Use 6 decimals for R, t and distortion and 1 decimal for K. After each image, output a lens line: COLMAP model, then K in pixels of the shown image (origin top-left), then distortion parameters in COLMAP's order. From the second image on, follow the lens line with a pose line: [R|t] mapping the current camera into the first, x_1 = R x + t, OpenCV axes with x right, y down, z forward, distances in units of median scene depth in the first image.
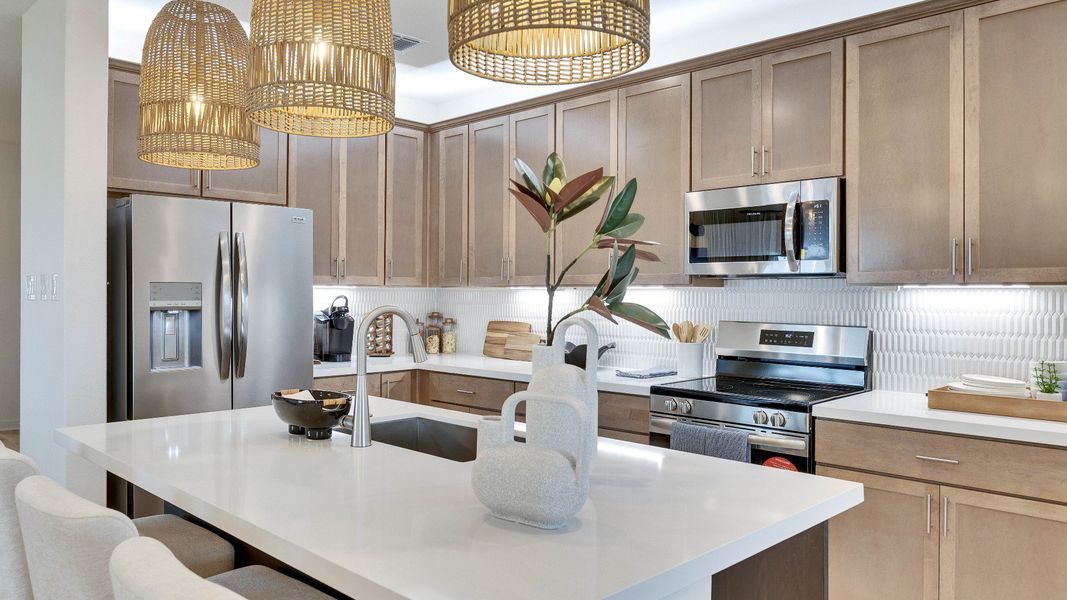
lens RADIAL K [[788.6, 0, 528.7], [0, 788.6, 291.0], [0, 0, 1]] dist [-0.005048, -0.002249]
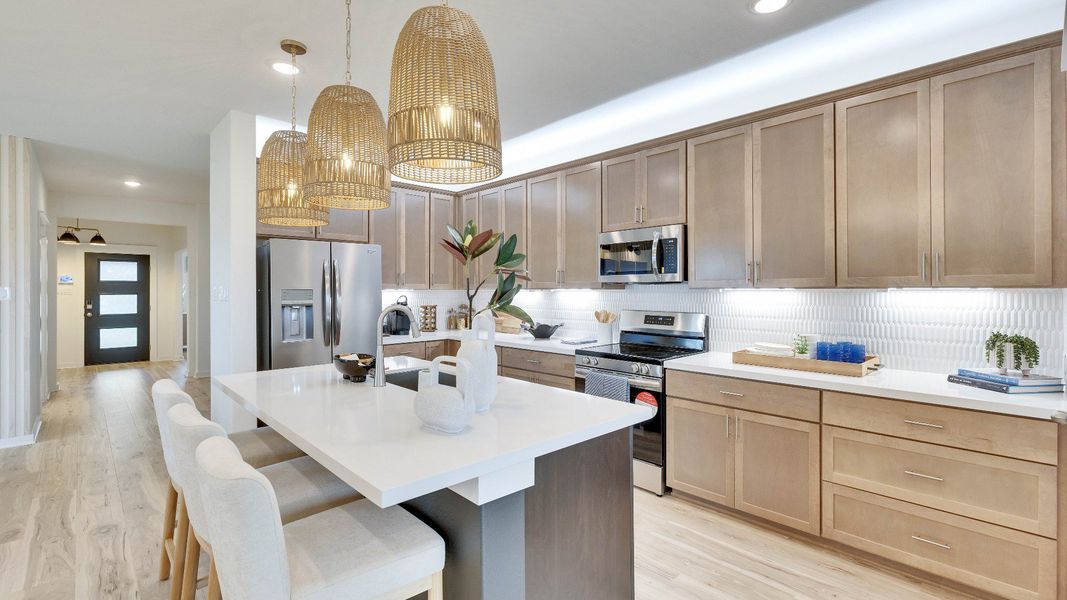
lens RADIAL K [[492.6, 0, 533.8], [0, 492.6, 285.9], [0, 0, 1]] dist [0.001588, -0.000046]
pose [[0.999344, -0.008110, -0.035306, 0.102135], [0.007979, 0.999961, -0.003842, -0.010717], [0.035336, 0.003557, 0.999369, -0.047016]]
